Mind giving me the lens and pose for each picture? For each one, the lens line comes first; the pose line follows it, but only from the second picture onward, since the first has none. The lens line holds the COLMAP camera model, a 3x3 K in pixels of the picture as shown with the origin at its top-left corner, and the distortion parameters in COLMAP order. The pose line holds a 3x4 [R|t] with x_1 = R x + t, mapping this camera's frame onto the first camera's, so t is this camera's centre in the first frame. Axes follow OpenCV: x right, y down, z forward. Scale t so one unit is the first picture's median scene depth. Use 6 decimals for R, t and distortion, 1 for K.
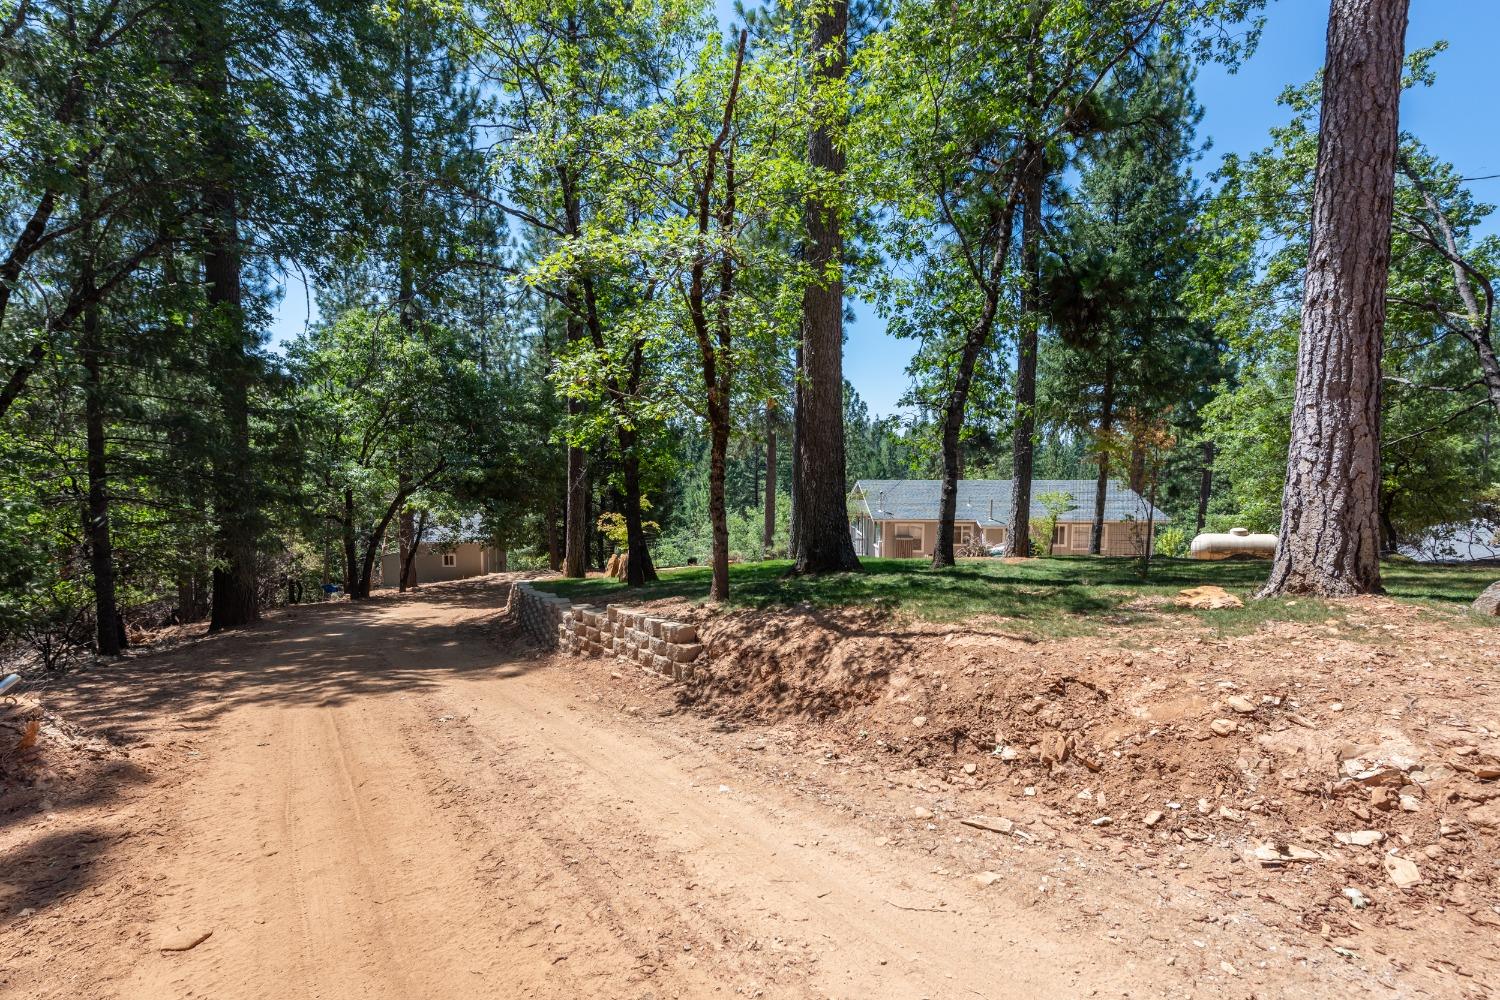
lens RADIAL K [[751.2, 0, 750.1], [0, 751.2, 501.1], [0, 0, 1]] dist [0.000603, 0.000006]
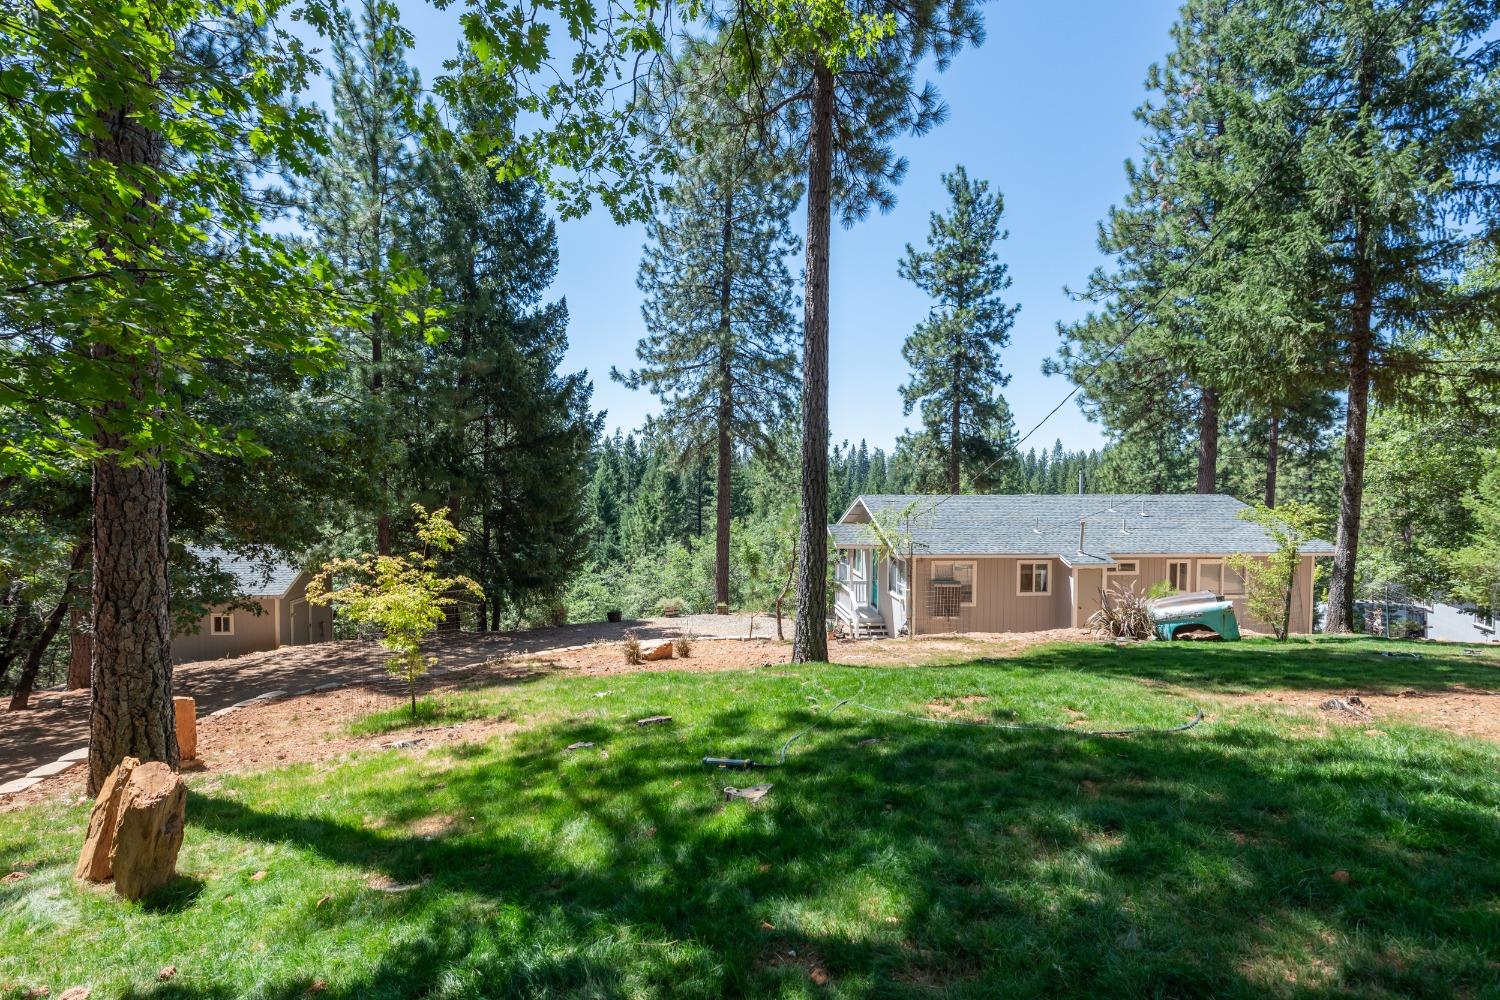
lens RADIAL K [[751.2, 0, 751.5], [0, 751.2, 494.7], [0, 0, 1]] dist [0.000603, 0.000006]
pose [[0.996856, -0.002362, 0.079203, -0.003462], [0.006041, 0.998912, -0.046243, 0.001045], [-0.079008, 0.046576, 0.995785, 0.165966]]
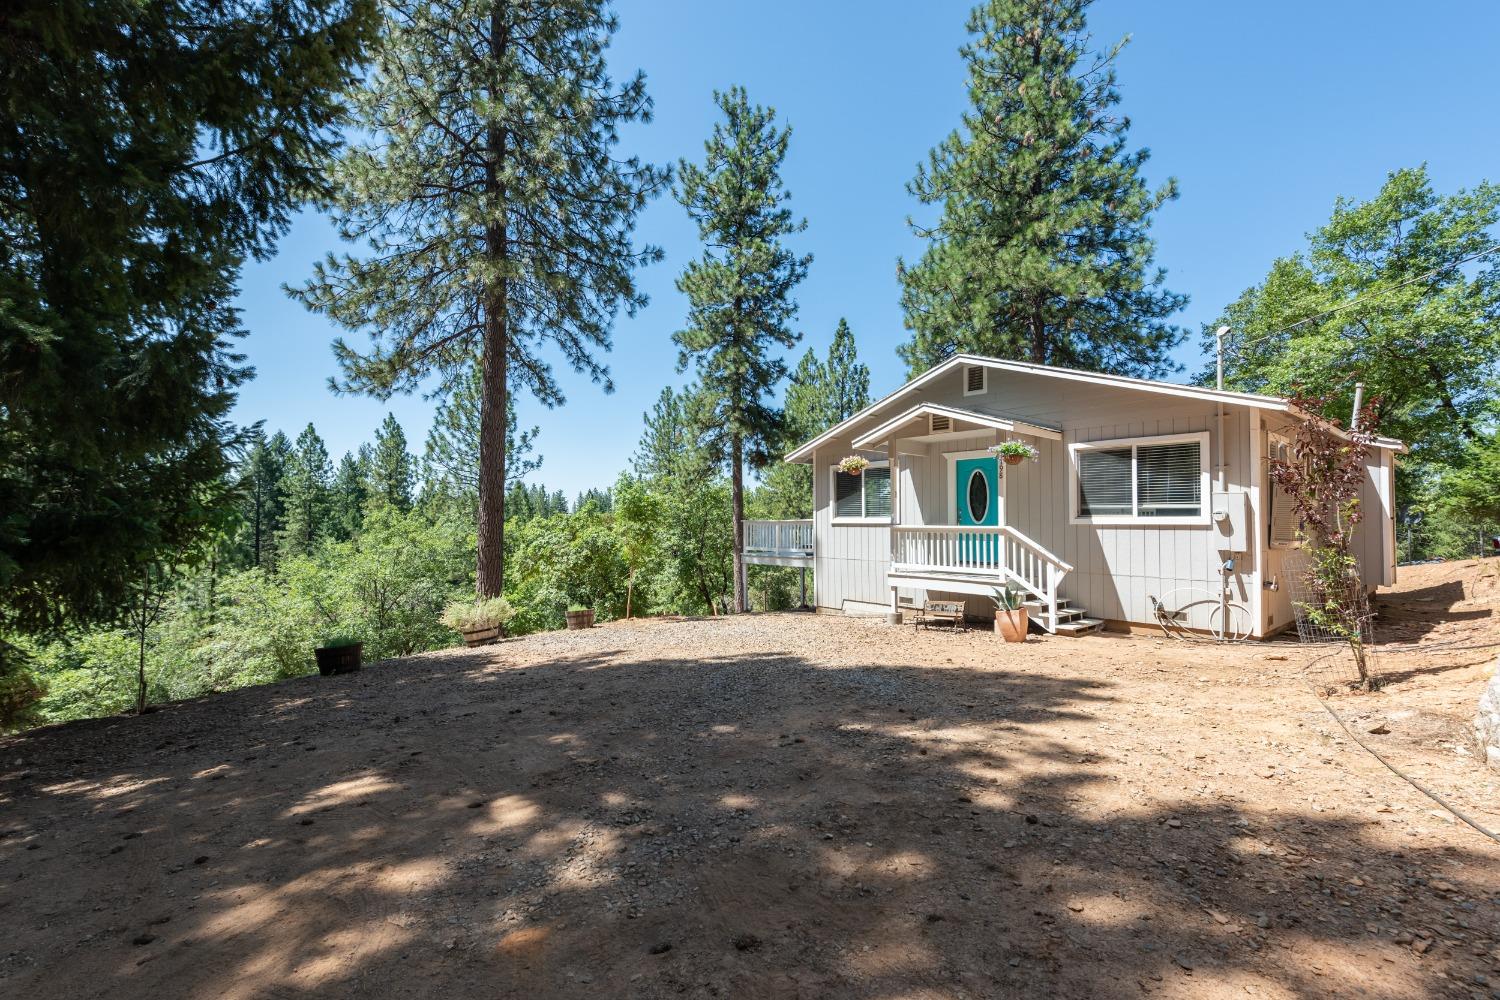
lens RADIAL K [[655.2, 0, 758.1], [0, 655.2, 501.3], [0, 0, 1]] dist [0.014448, 0.000120]
pose [[0.758910, 0.011650, 0.651091, -0.081117], [0.056644, 0.994869, -0.083825, 0.038083], [-0.648727, 0.100496, 0.754357, 0.469045]]
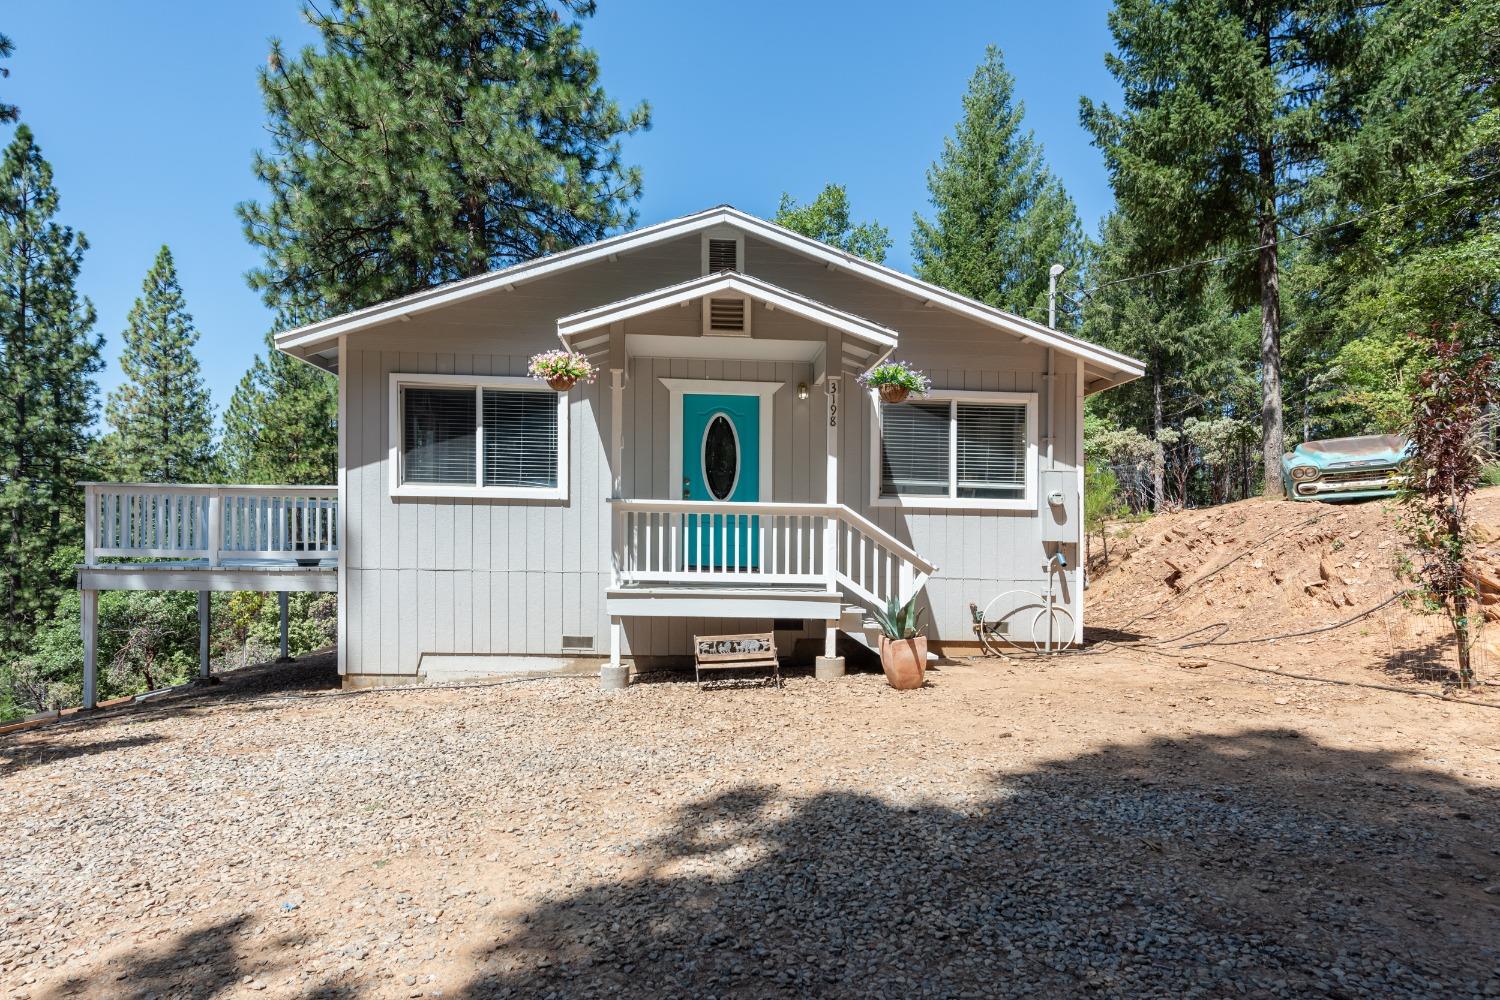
lens RADIAL K [[848.2, 0, 747.2], [0, 848.2, 542.0], [0, 0, 1]] dist [0.019548, 0.001444]
pose [[-0.056787, -0.011561, 0.998319, -0.054745], [0.060025, 0.998085, 0.014973, 0.036863], [-0.996580, 0.060775, -0.055985, 0.584815]]
